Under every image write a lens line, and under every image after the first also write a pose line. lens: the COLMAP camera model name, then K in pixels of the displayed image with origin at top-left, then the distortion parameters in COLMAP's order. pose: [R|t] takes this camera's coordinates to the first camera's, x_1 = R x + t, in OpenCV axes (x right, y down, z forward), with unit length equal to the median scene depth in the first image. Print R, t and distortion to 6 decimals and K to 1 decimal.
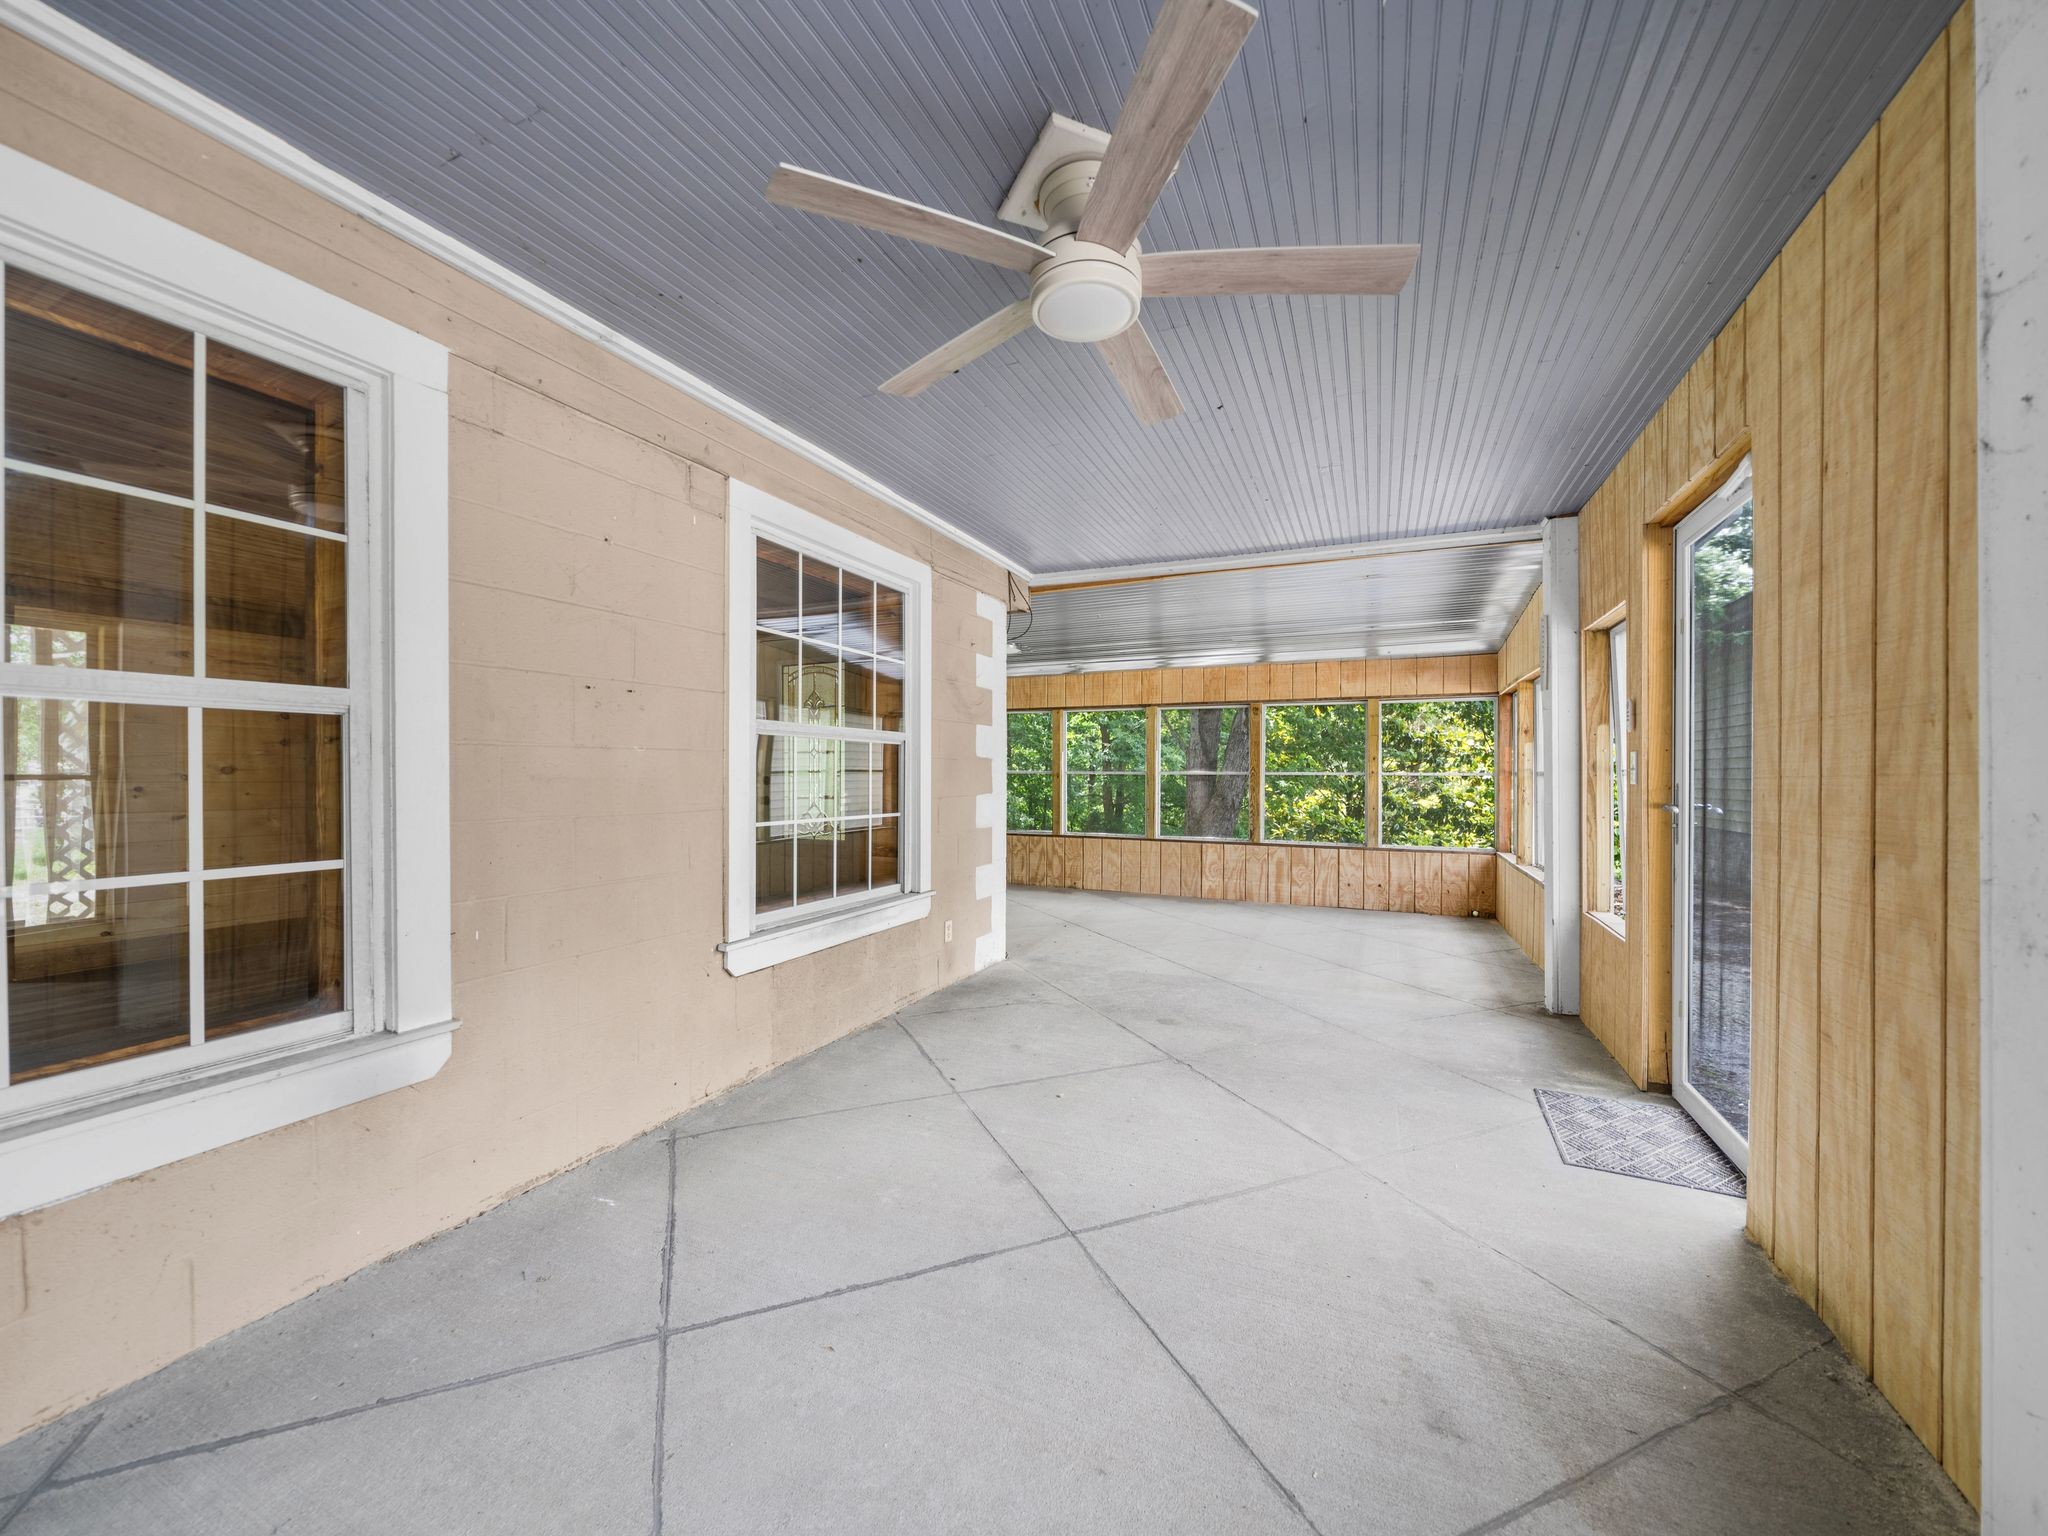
lens RADIAL K [[799.7, 0, 1019.9], [0, 799.7, 779.5], [0, 0, 1]] dist [-0.005831, -0.000156]
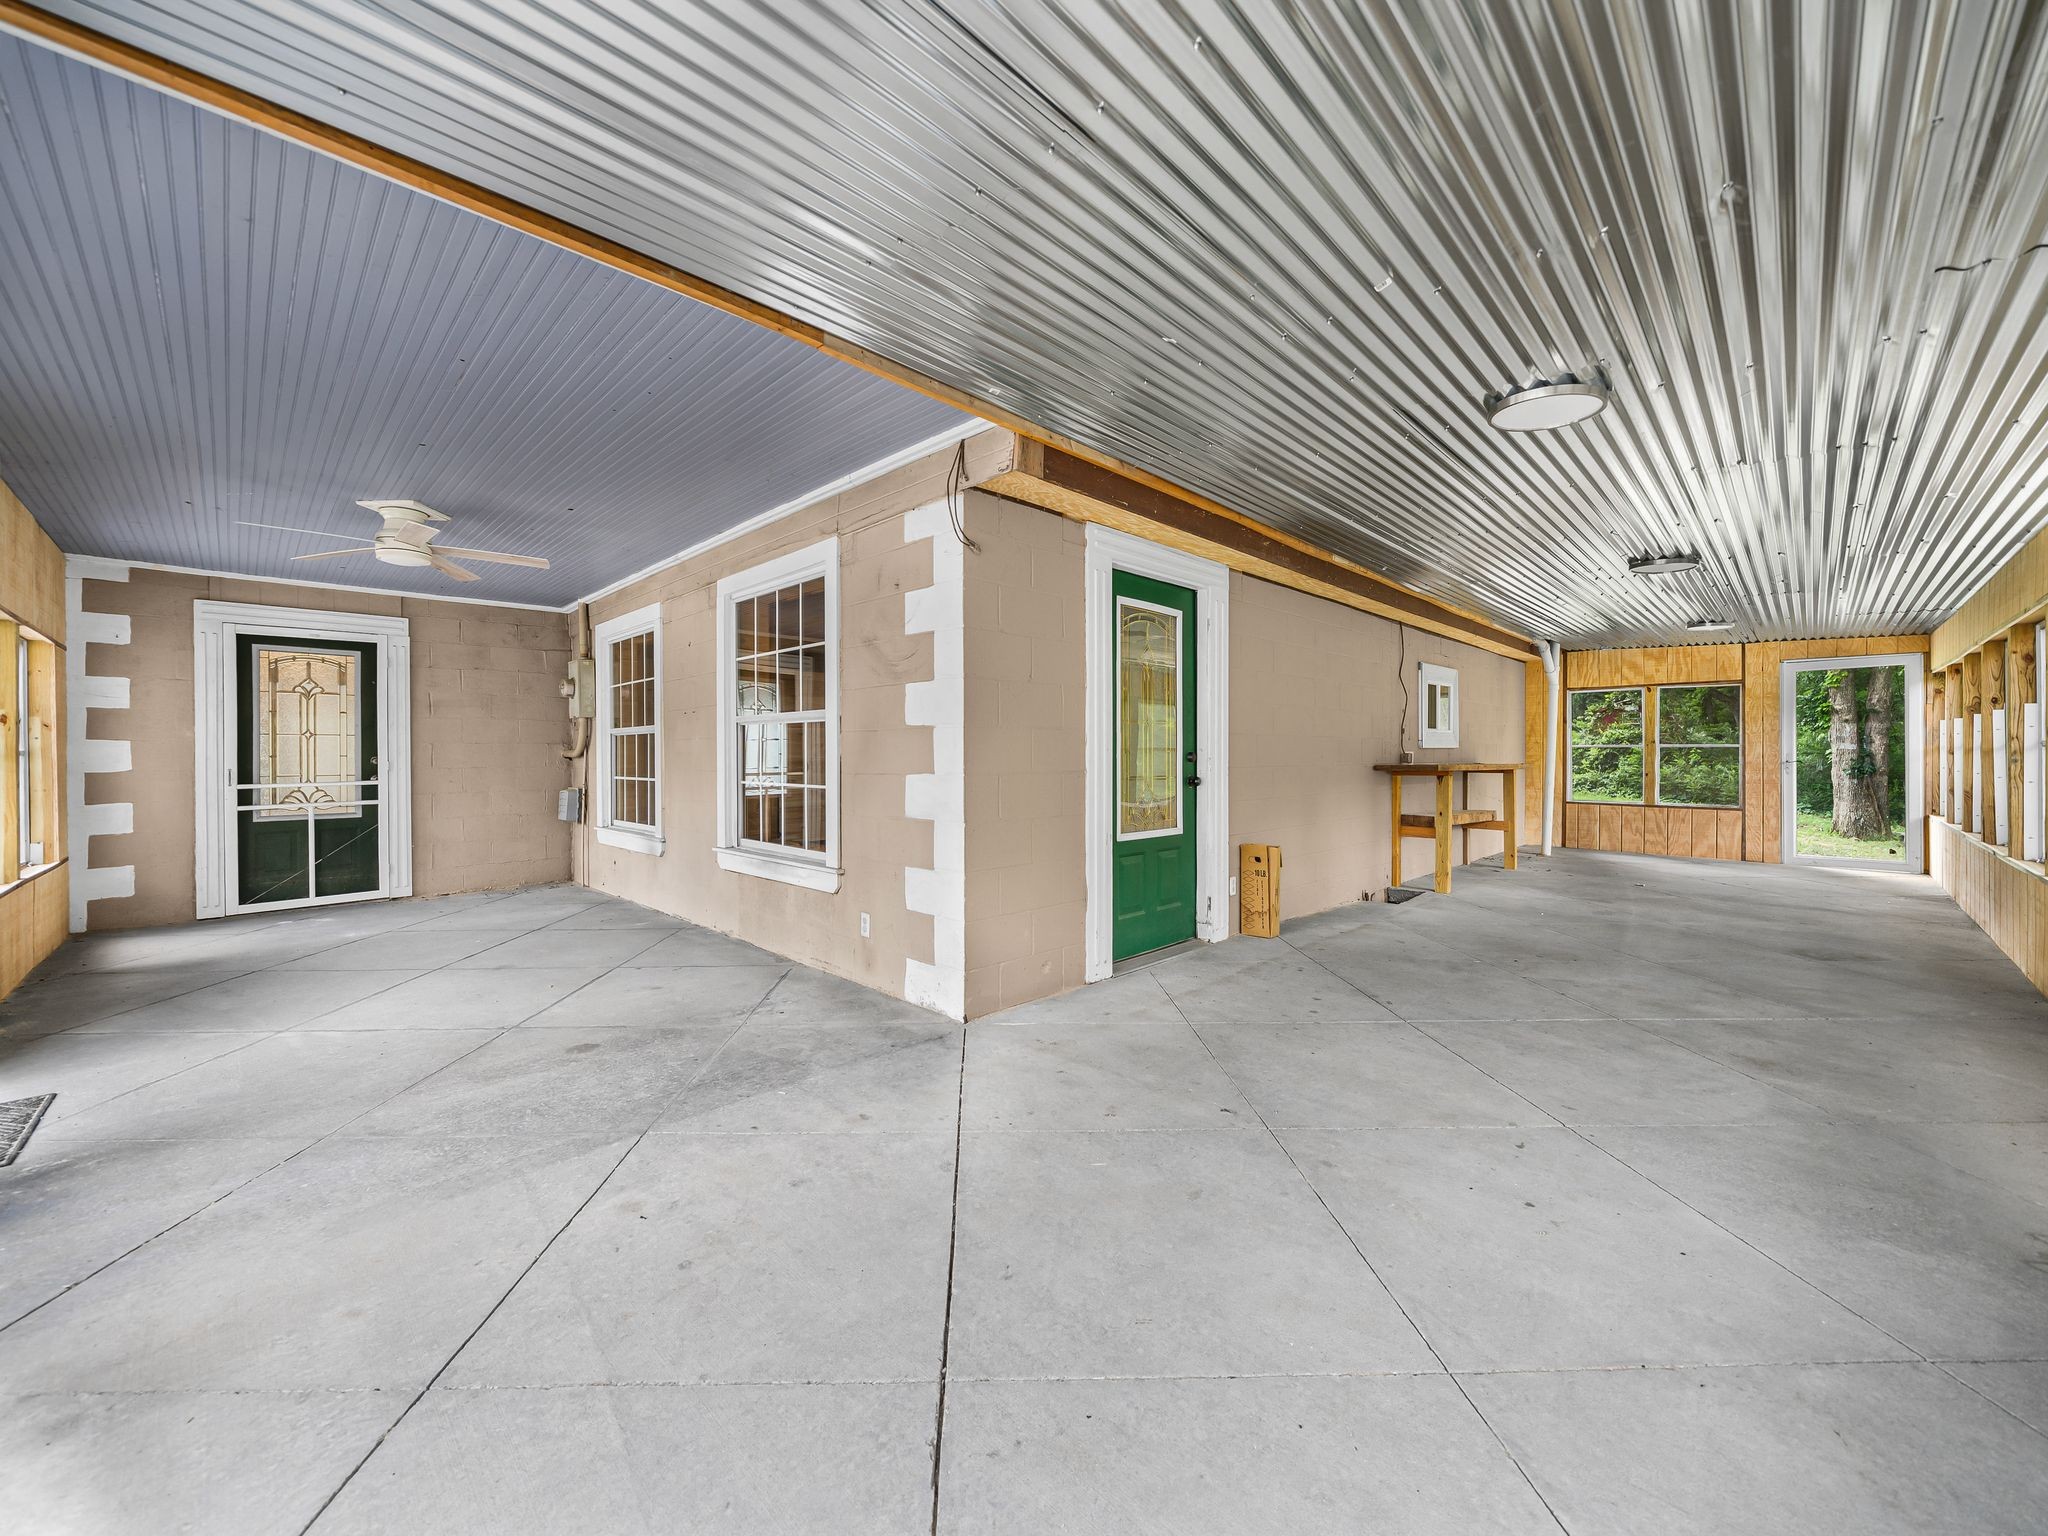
lens RADIAL K [[833.1, 0, 1022.1], [0, 833.1, 744.5], [0, 0, 1]] dist [0.000281, 0.000058]
pose [[-0.371257, 0.000731, -0.928530, 0.795148], [0.001981, 0.999998, -0.000005, -0.012257], [0.928528, -0.001841, -0.371258, 1.692546]]
